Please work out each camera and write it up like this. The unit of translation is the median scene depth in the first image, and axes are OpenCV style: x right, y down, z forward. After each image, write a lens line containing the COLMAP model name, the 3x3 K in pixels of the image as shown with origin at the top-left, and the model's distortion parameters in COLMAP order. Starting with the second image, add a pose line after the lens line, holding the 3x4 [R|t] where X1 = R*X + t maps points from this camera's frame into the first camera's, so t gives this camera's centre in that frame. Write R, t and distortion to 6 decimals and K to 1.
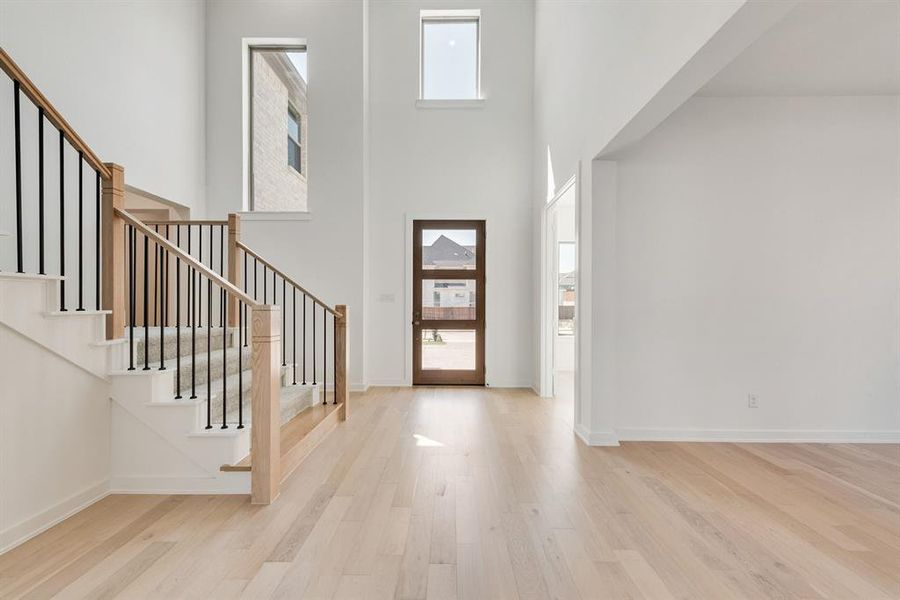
lens RADIAL K [[356.3, 0, 450.8], [0, 356.3, 305.5], [0, 0, 1]] dist [0.017030, -0.000384]
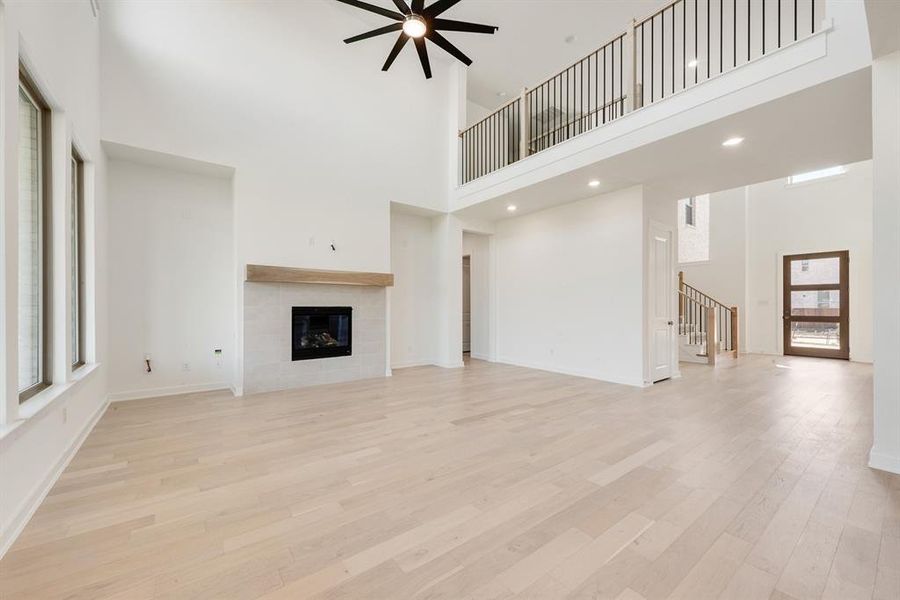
lens RADIAL K [[356.3, 0, 450.8], [0, 356.3, 305.5], [0, 0, 1]] dist [0.017030, -0.000384]
pose [[0.617478, -0.004674, -0.786574, 0.268045], [0.003084, 0.999989, -0.003522, -0.006014], [0.786582, -0.000251, 0.617485, -1.290957]]
